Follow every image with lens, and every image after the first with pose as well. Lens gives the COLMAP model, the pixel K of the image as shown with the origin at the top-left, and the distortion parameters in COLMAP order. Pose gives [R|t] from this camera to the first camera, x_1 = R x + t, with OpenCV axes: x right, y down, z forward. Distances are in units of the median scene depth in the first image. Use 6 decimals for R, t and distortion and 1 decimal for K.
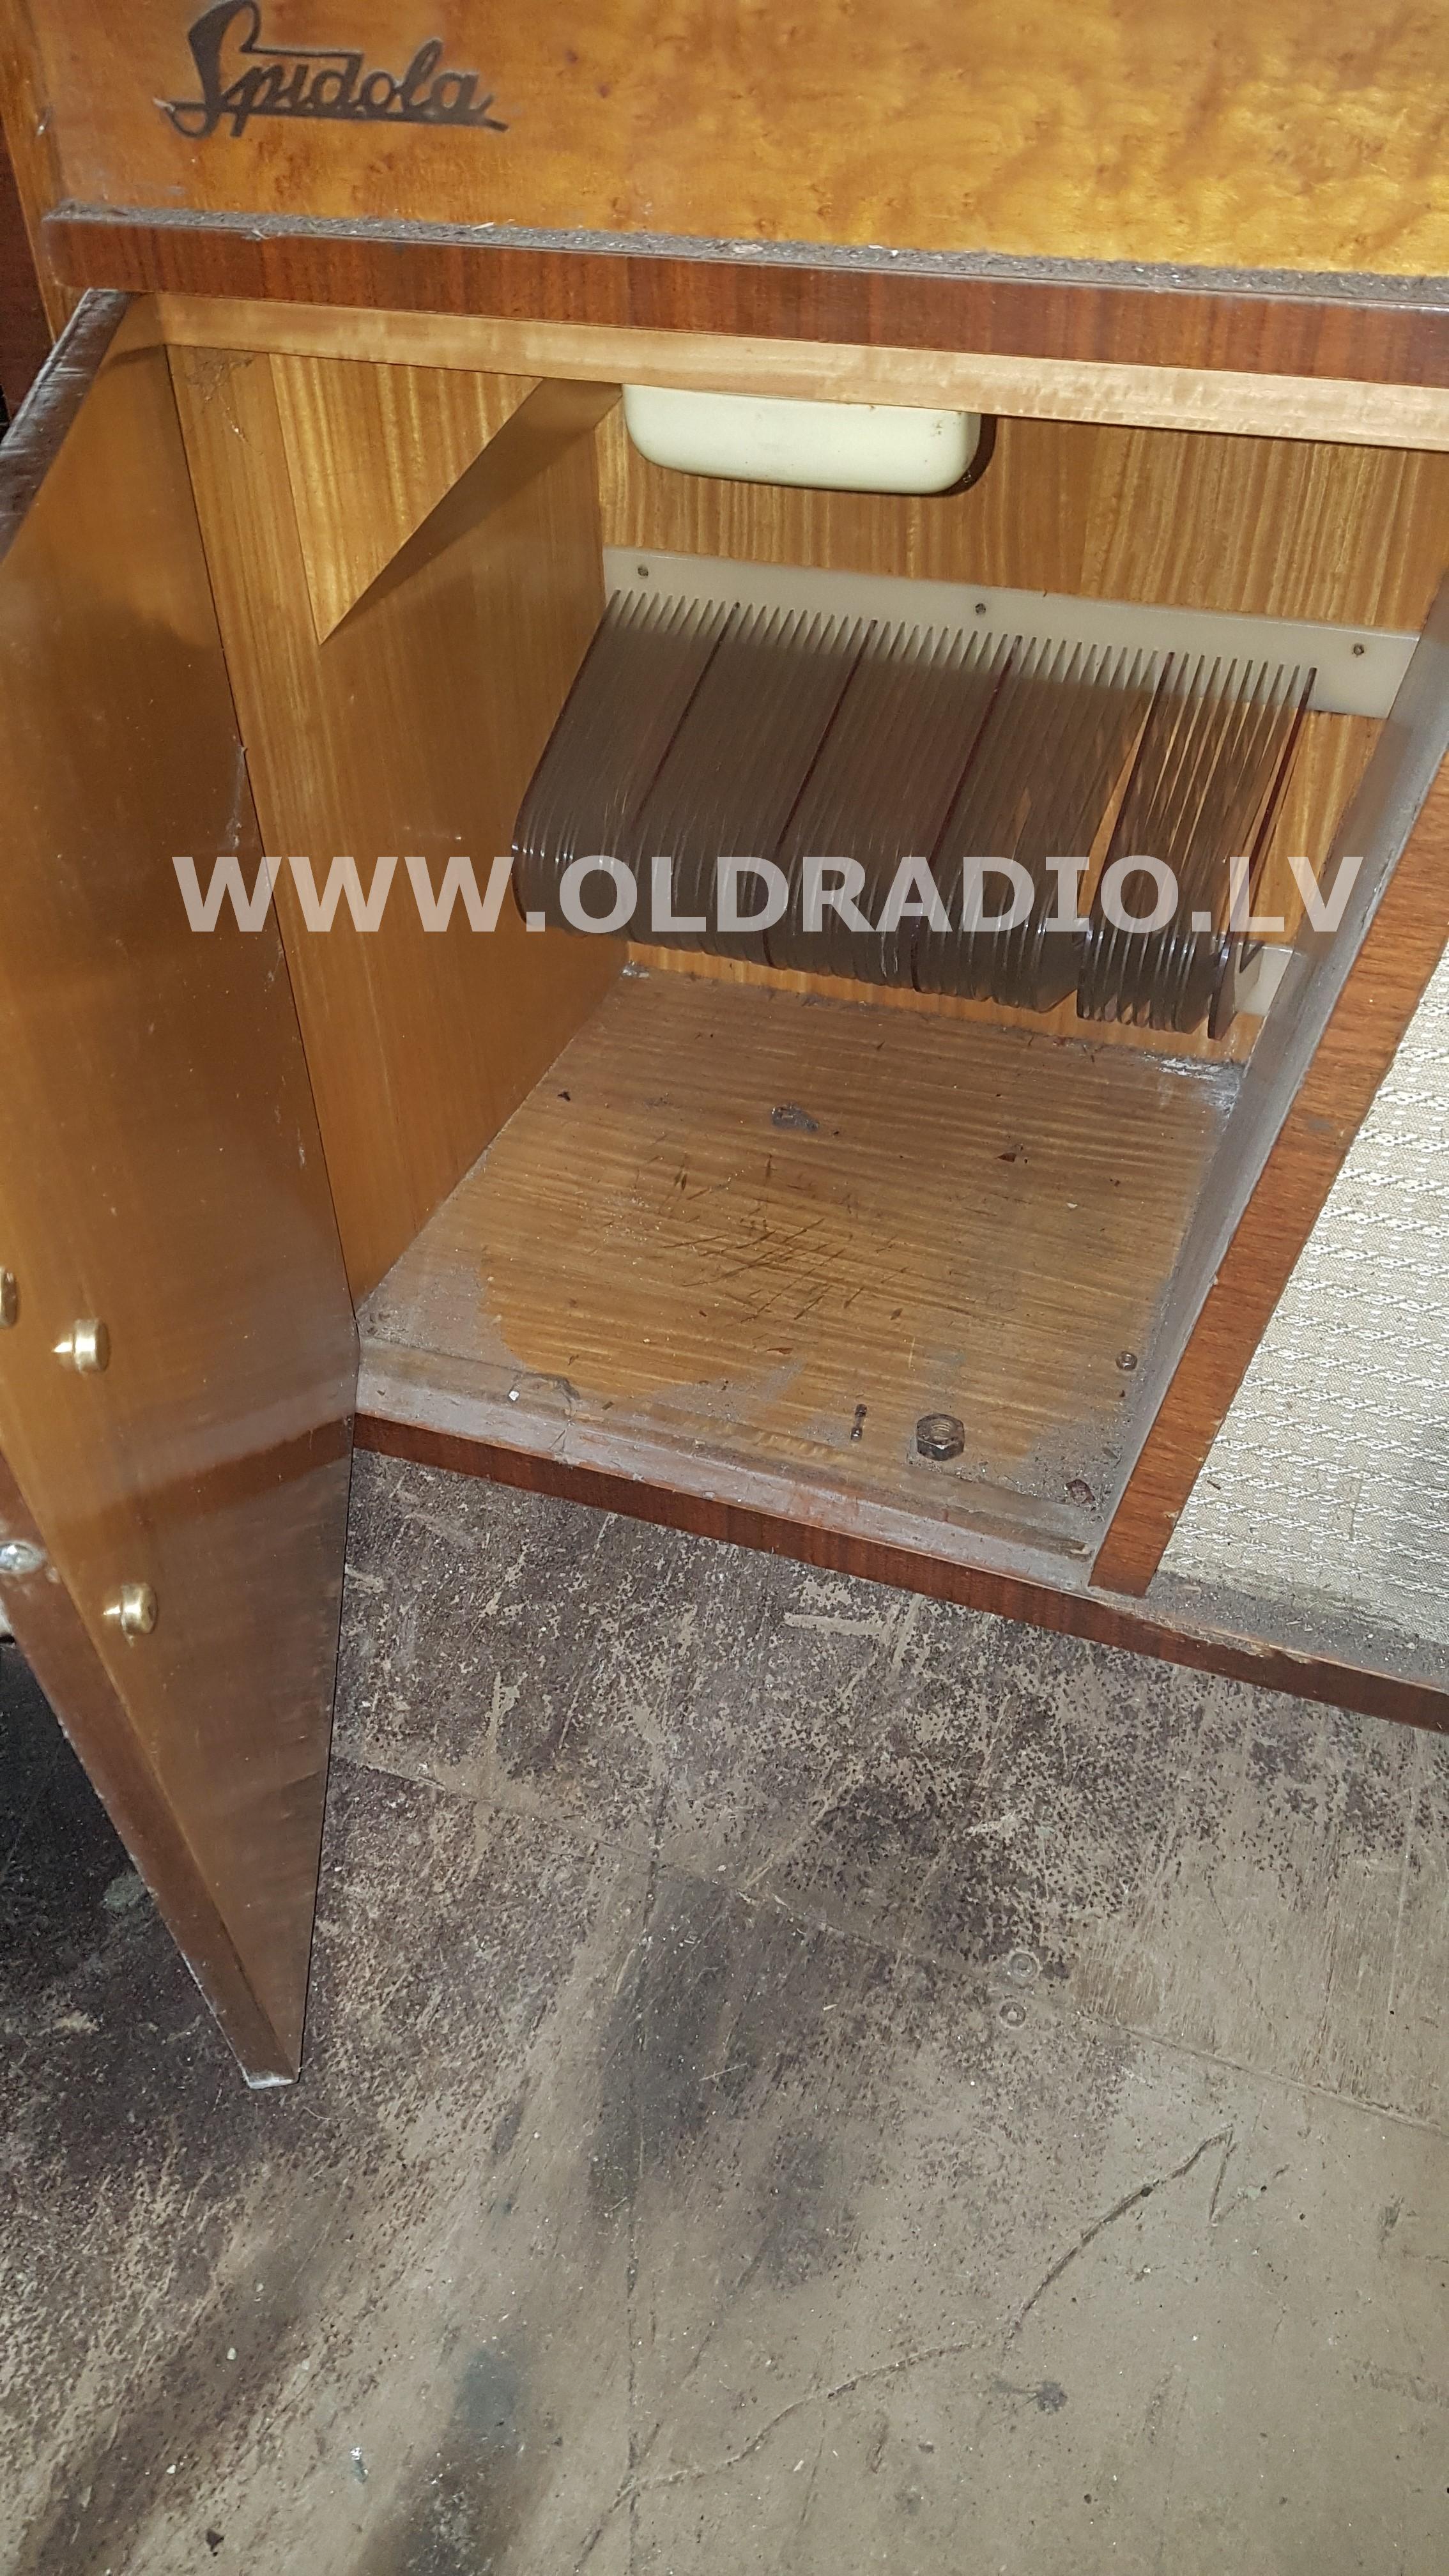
lens RADIAL K [[1941.9, 0, 736.5], [0, 1941.9, 1271.4], [0, 0, 1]] dist [0.206664, -0.356304]
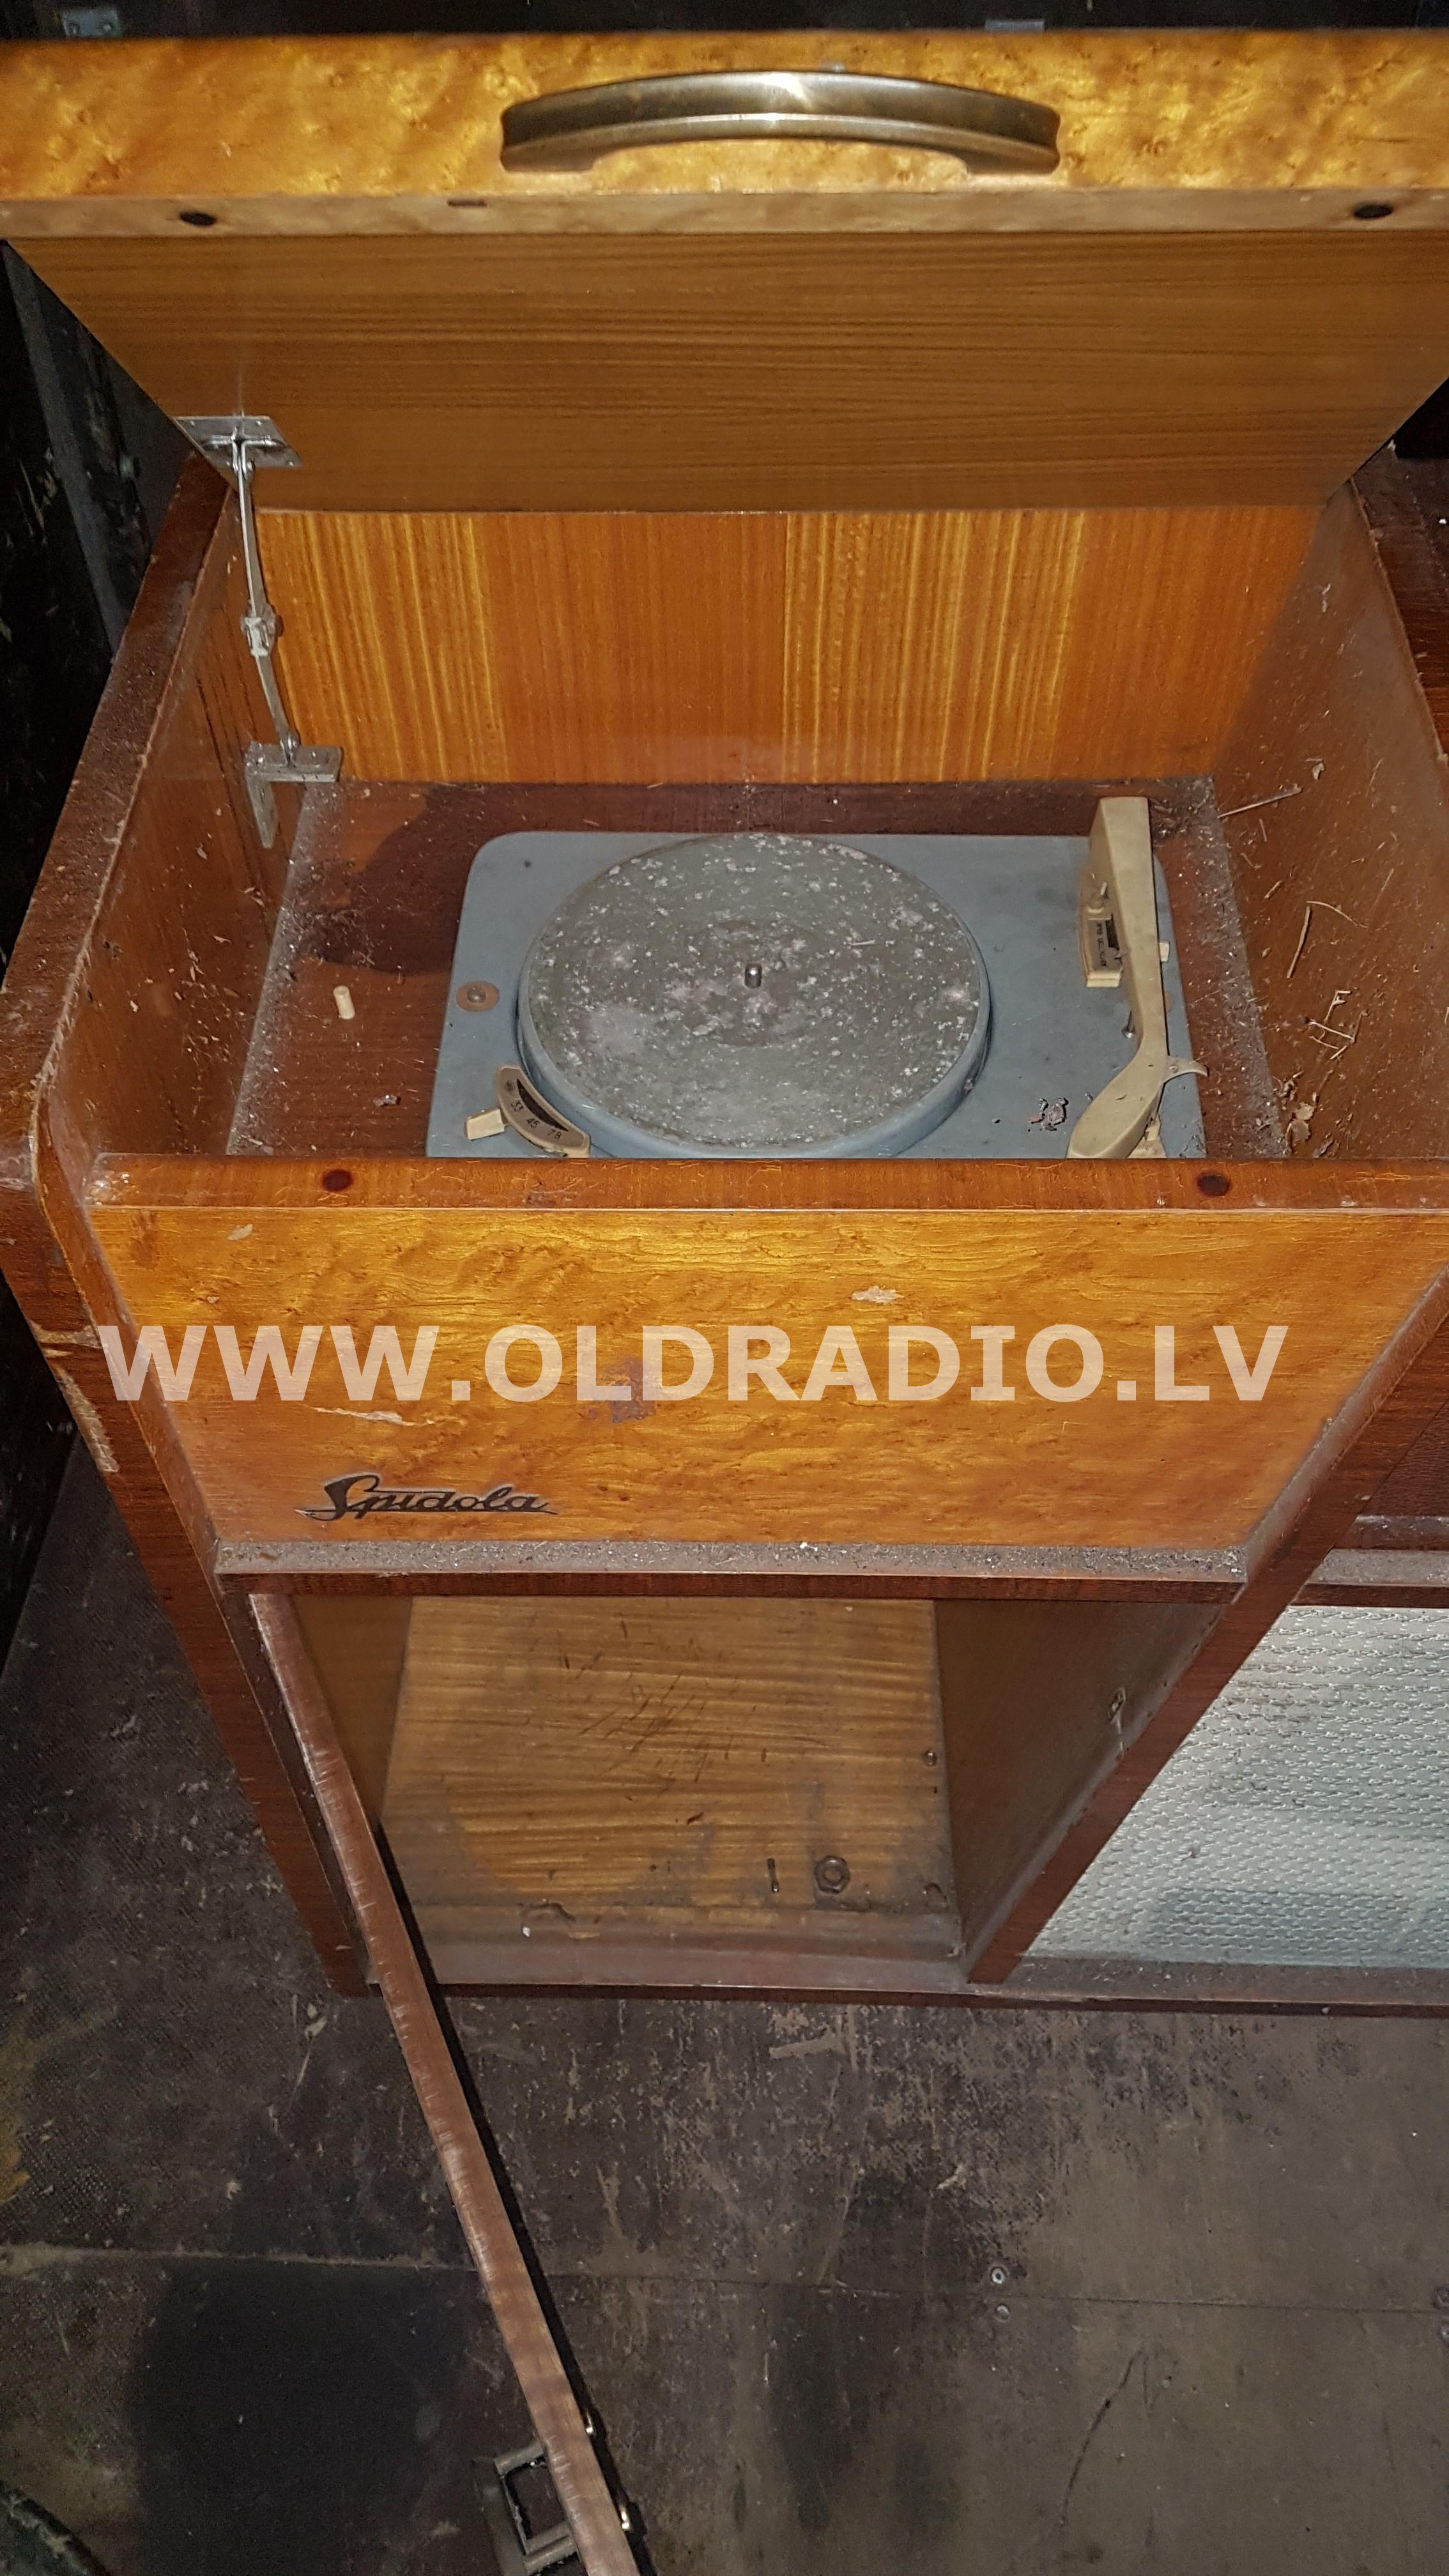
lens RADIAL K [[1941.9, 0, 736.5], [0, 1941.9, 1271.4], [0, 0, 1]] dist [0.206664, -0.356304]
pose [[0.943302, -0.247441, 0.221258, -0.201554], [0.201885, 0.956784, 0.209299, -0.766391], [-0.263485, -0.152763, 0.952491, -0.343504]]
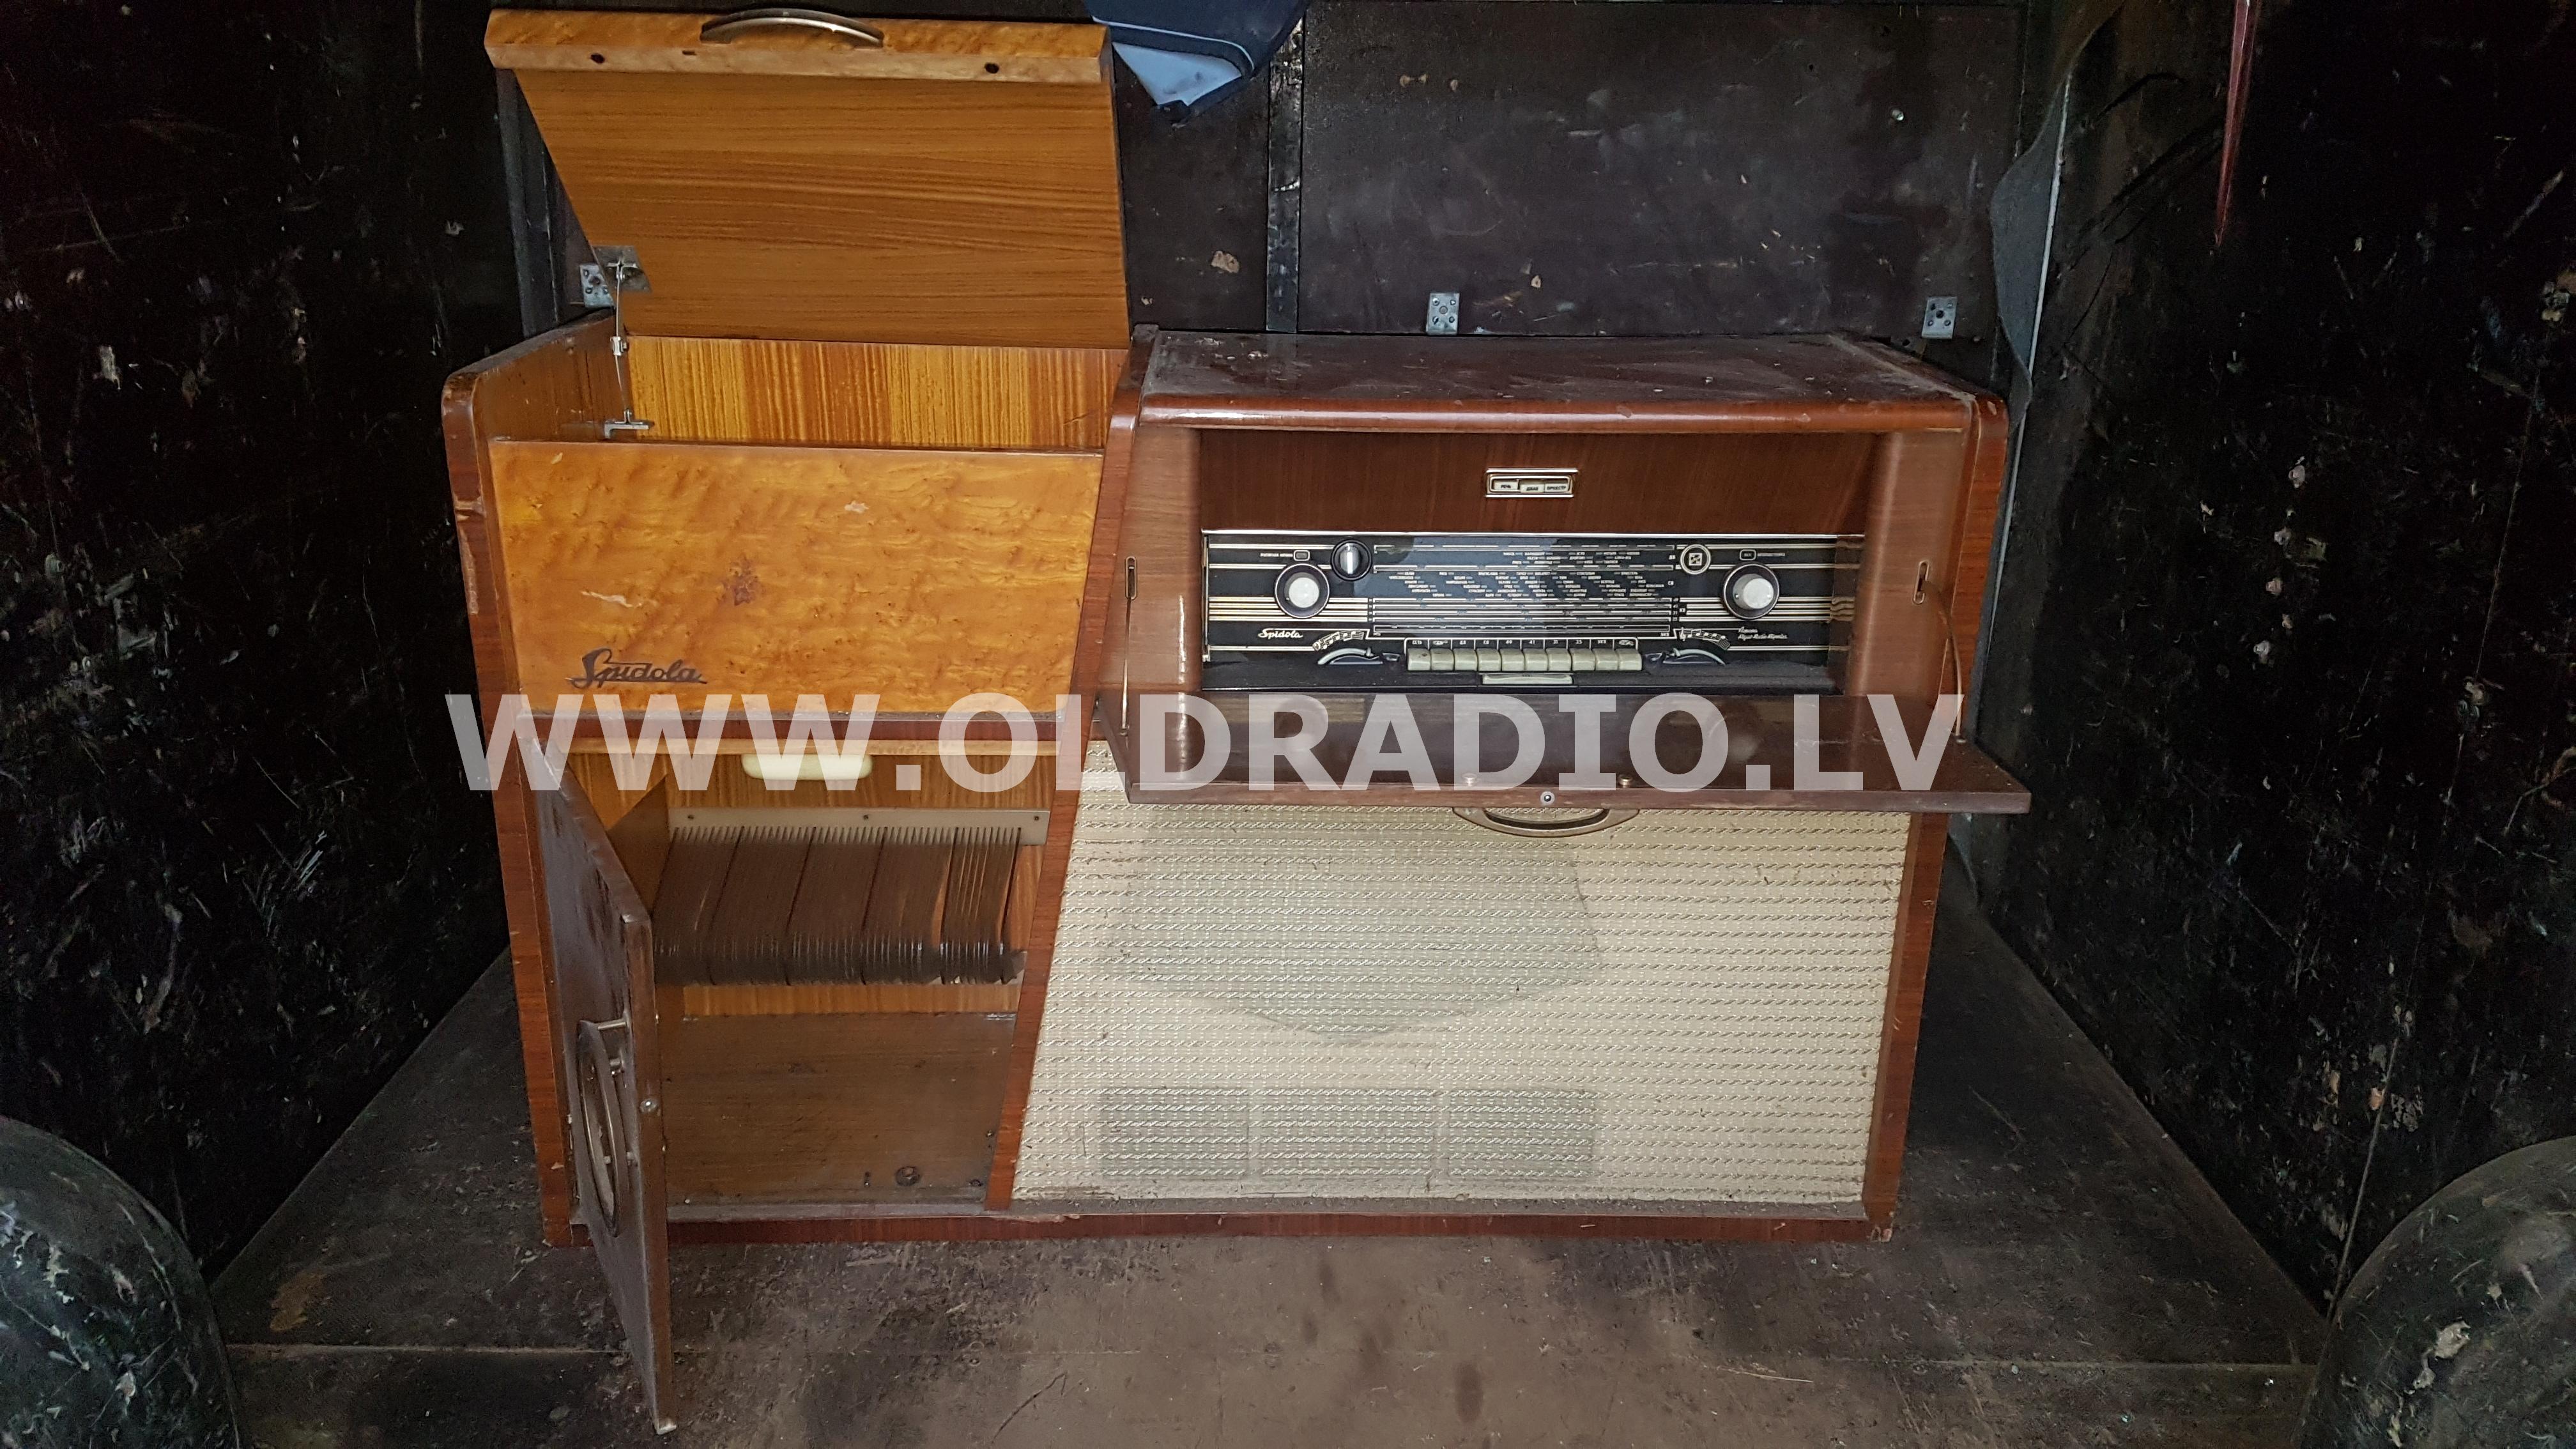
lens RADIAL K [[1888.6, 0, 1278.1], [0, 1888.6, 774.6], [0, 0, 1]] dist [0.284420, -0.508902]
pose [[0.927938, -0.091935, 0.361218, -0.280960], [0.208385, 0.931462, -0.298251, 0.452420], [-0.309042, 0.352031, 0.883497, -1.336189]]
